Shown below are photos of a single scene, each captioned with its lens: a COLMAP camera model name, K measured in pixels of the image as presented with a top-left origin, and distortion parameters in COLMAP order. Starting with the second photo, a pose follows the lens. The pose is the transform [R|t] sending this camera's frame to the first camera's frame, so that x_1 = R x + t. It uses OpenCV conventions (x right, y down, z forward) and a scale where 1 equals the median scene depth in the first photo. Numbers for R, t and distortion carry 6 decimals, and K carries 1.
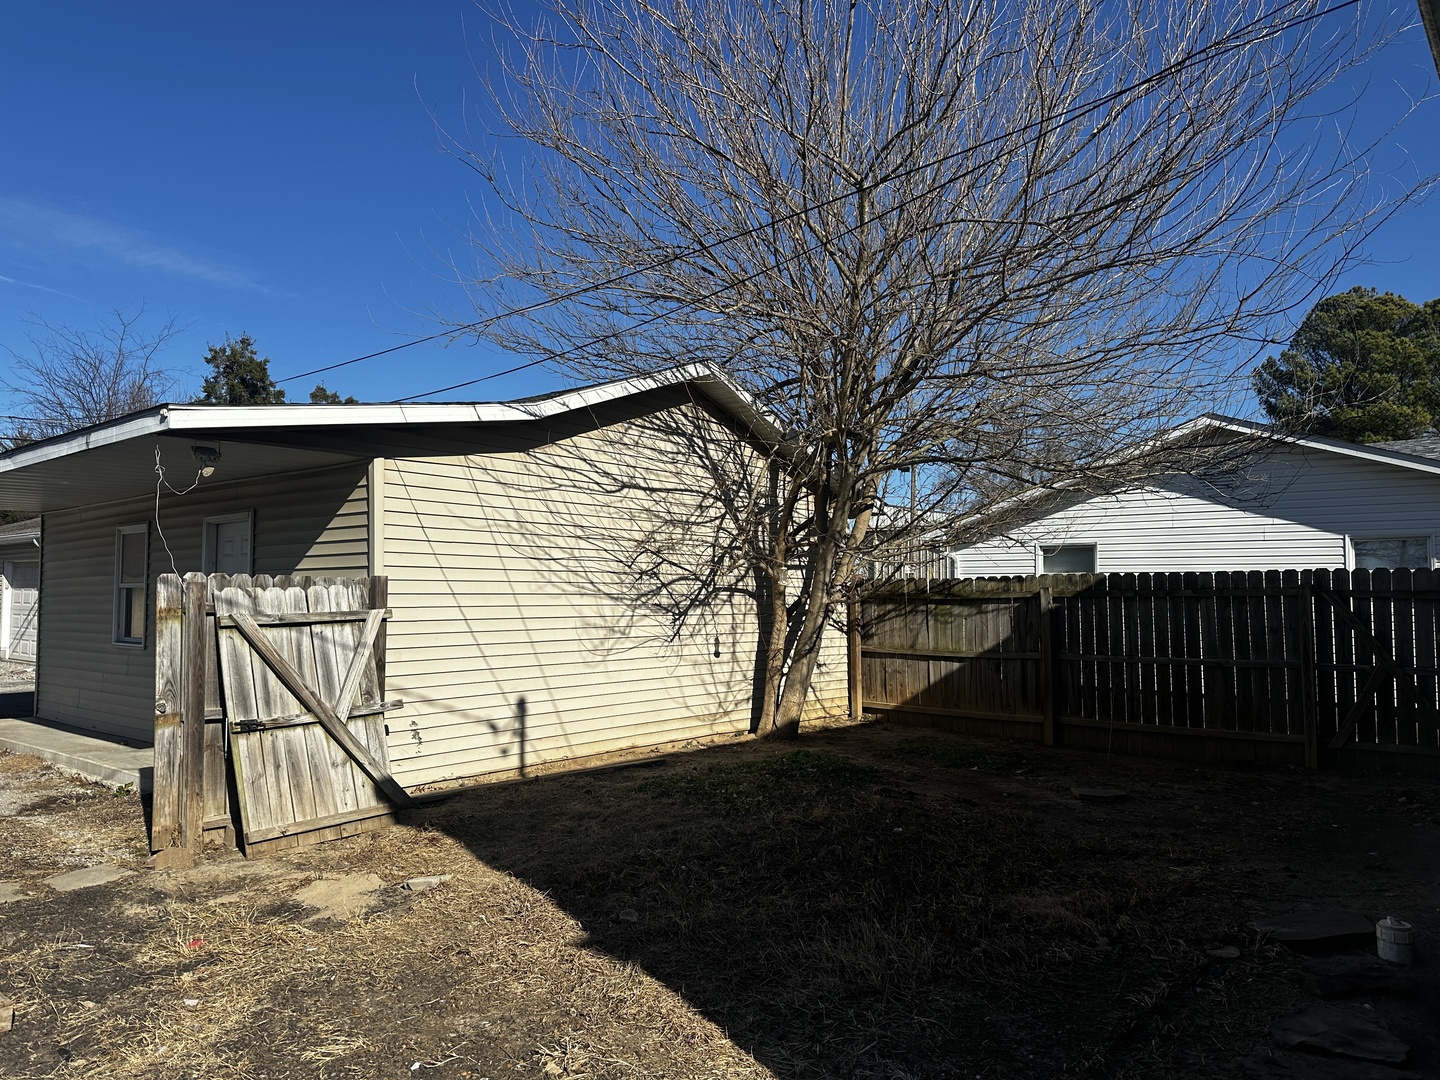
lens RADIAL K [[1004.4, 0, 718.3], [0, 1004.4, 539.3], [0, 0, 1]] dist [0.083942, -0.097963]
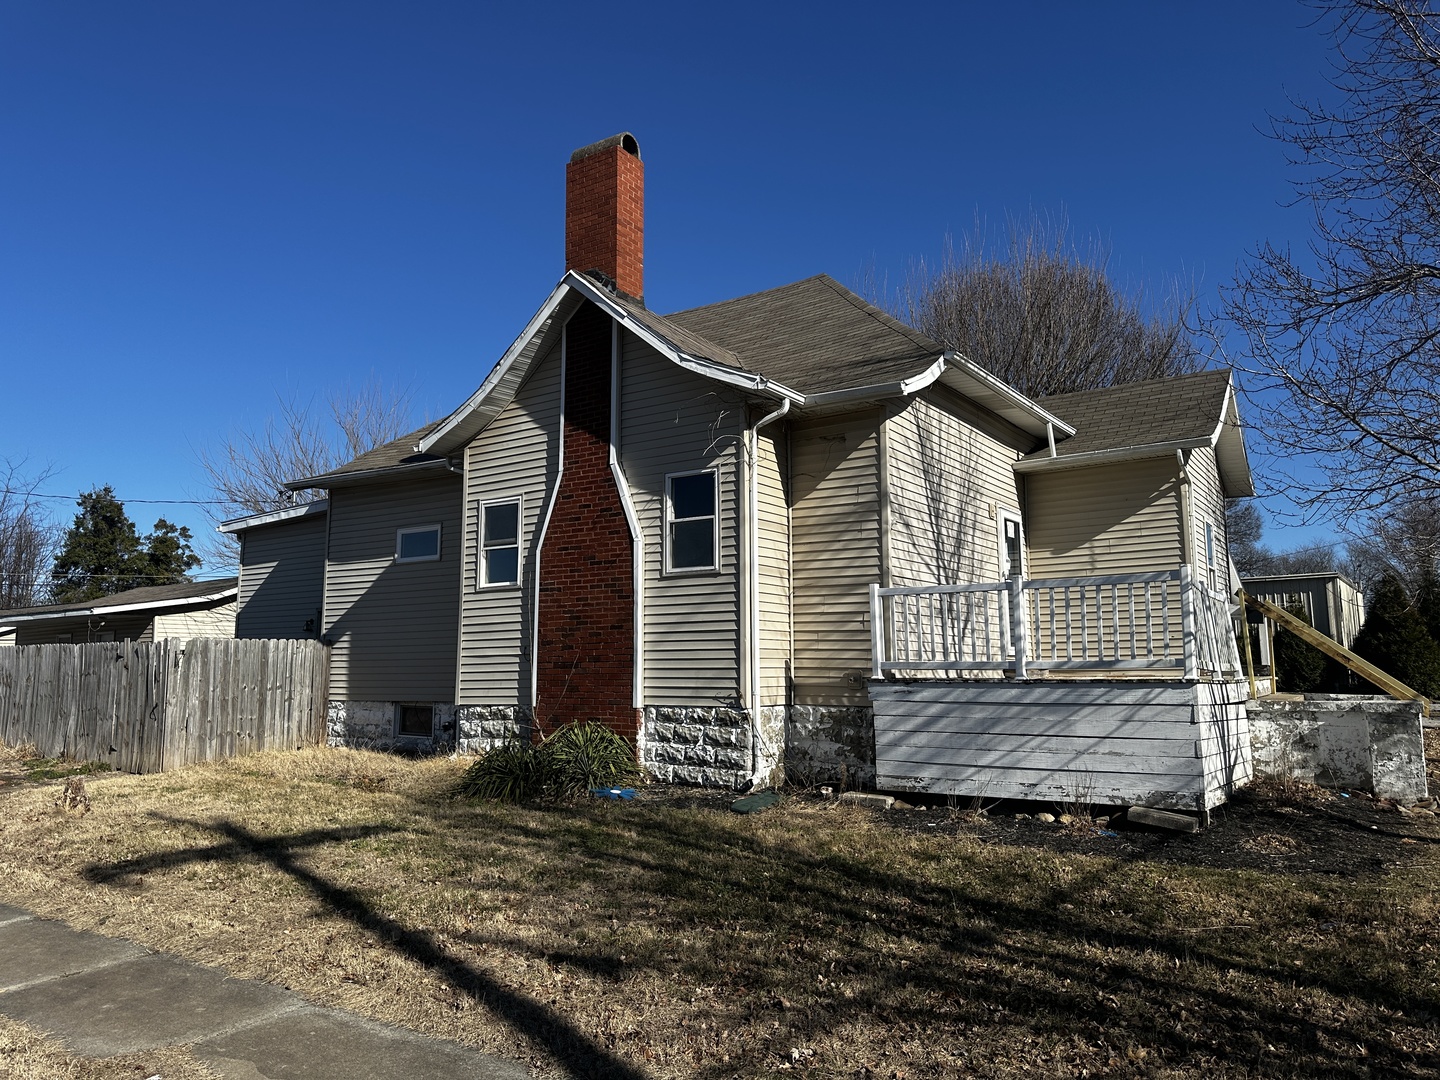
lens RADIAL K [[1004.4, 0, 719.4], [0, 1004.4, 542.1], [0, 0, 1]] dist [0.083942, -0.097963]
pose [[0.993560, 0.004377, 0.113223, 0.215283], [0.004342, 0.997049, -0.076651, -0.010513], [-0.113225, 0.076649, 0.990608, -0.486605]]
